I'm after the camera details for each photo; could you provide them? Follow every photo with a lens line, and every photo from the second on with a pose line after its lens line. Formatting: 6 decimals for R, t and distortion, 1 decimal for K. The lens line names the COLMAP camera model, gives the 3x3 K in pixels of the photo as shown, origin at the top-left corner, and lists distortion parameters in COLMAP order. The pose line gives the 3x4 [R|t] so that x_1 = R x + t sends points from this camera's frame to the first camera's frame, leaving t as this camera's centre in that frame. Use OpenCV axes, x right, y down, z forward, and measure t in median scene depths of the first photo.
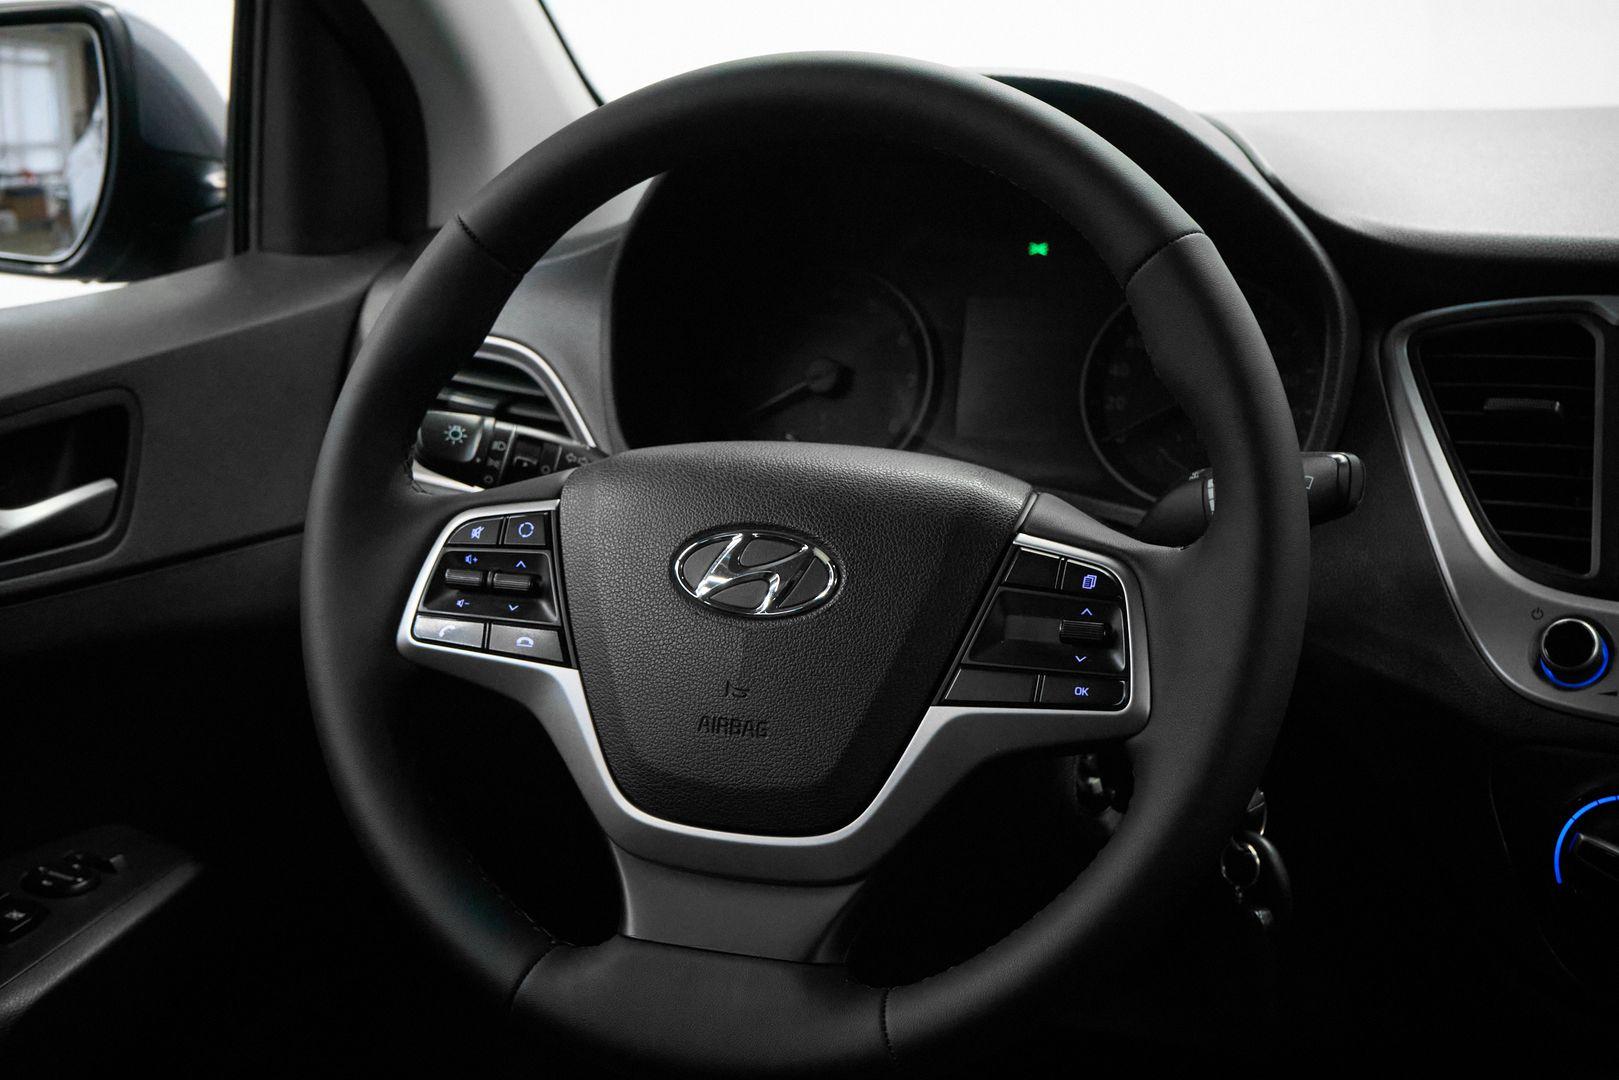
lens RADIAL K [[2426.4, 0, 796.0], [0, 2426.4, 542.6], [0, 0, 1]] dist [0.043772, 0.000000]
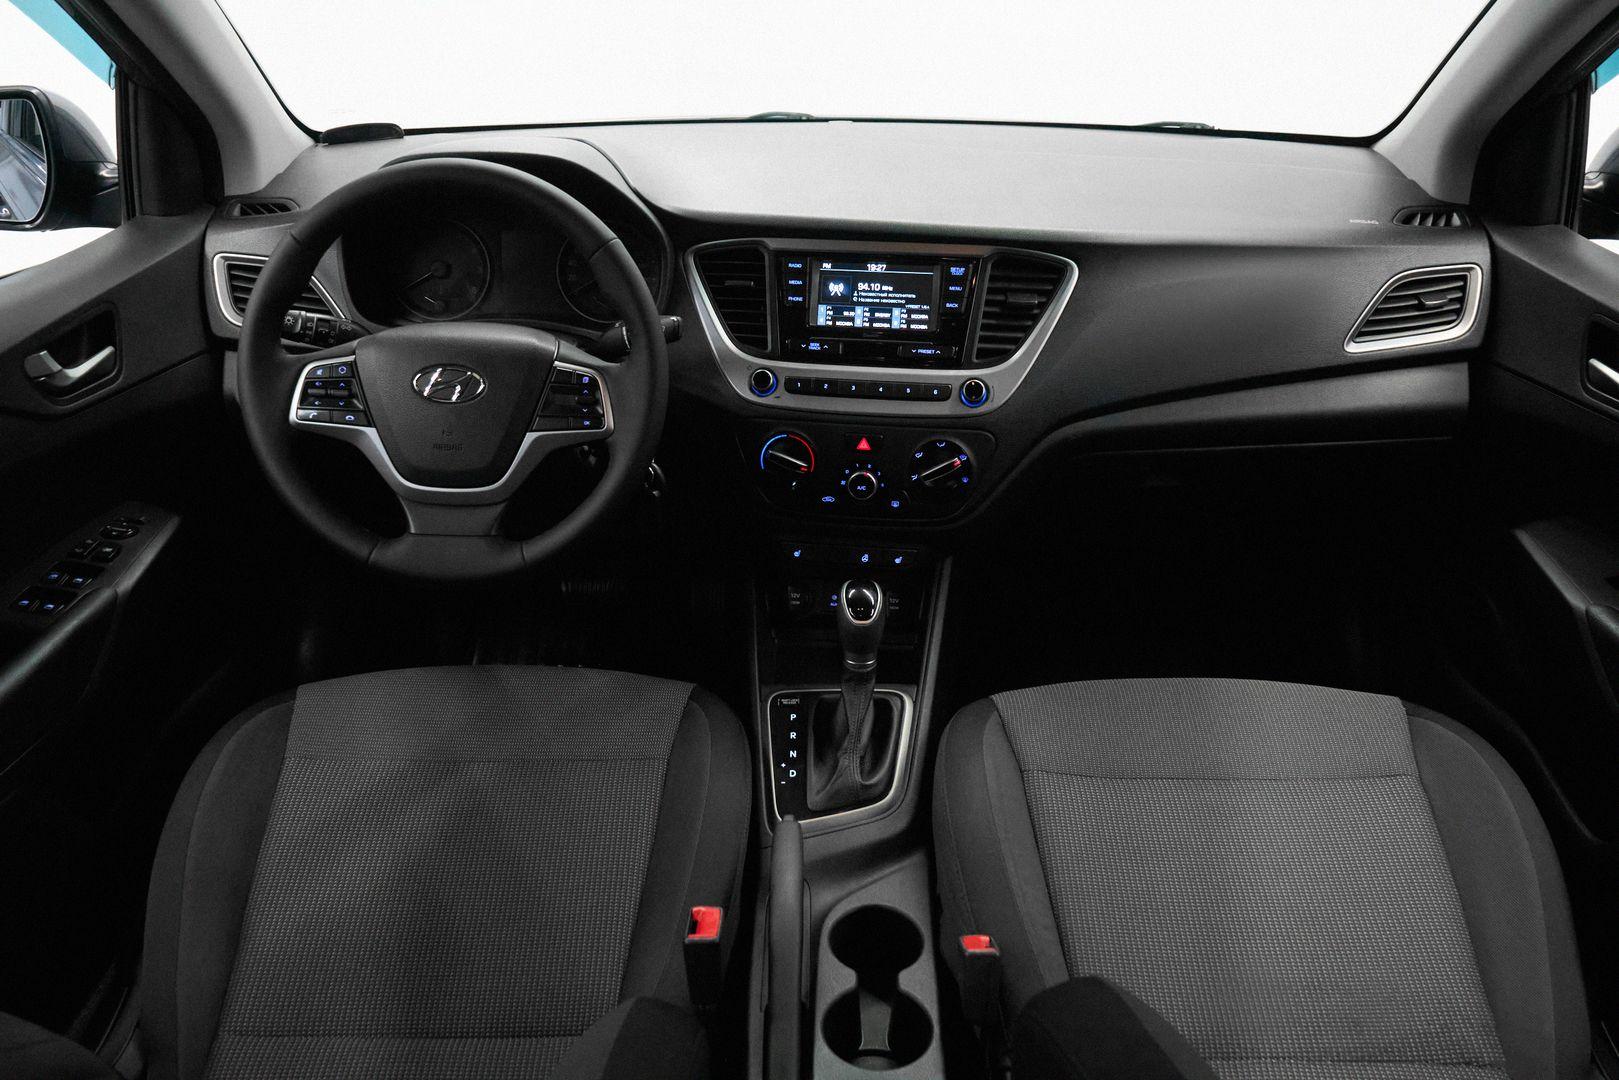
lens RADIAL K [[1296.7, 0, 792.0], [0, 1296.7, 533.9], [0, 0, 1]] dist [0.028834, -0.016130]
pose [[0.943038, -0.119709, 0.310401, -0.107646], [0.047961, 0.972192, 0.229222, -0.116428], [-0.329210, -0.201278, 0.922555, -0.339328]]
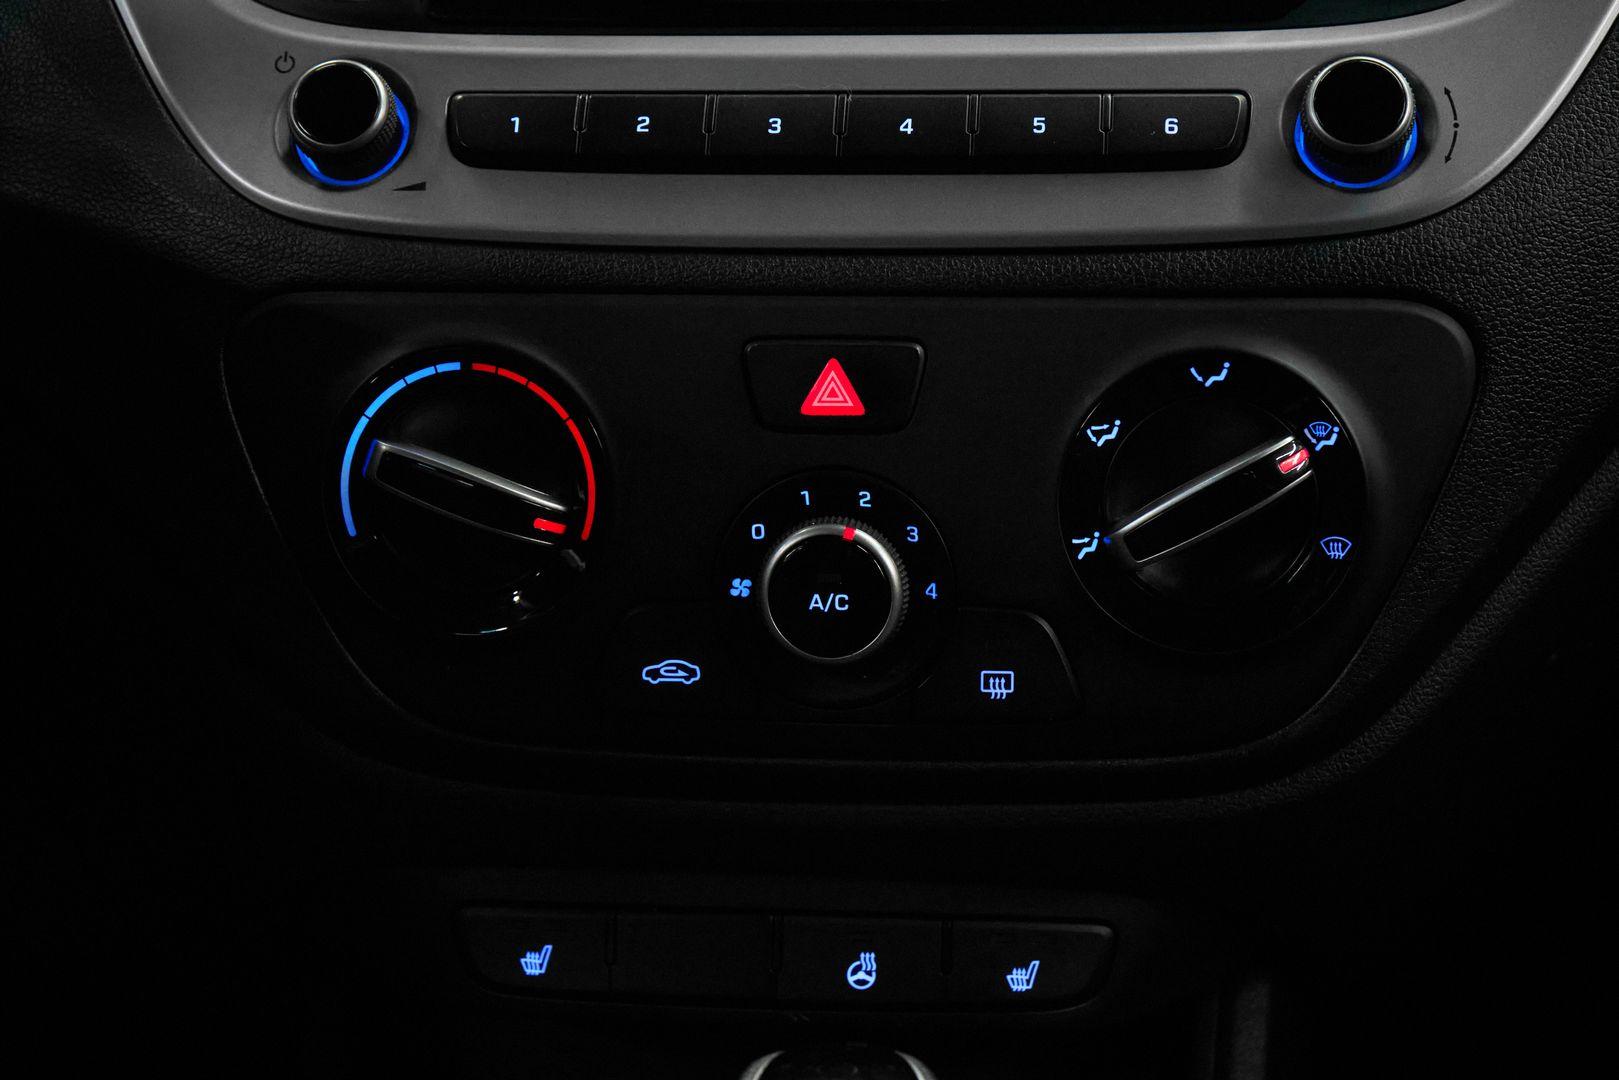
lens RADIAL K [[3178.2, 0, 771.0], [0, 3178.2, 531.6], [0, 0, 1]] dist [0.127472, 0.000000]
pose [[0.936626, -0.079470, 0.341199, 0.155772], [0.071417, 0.996792, 0.036118, 0.119539], [-0.342975, -0.009462, 0.939297, 0.288485]]
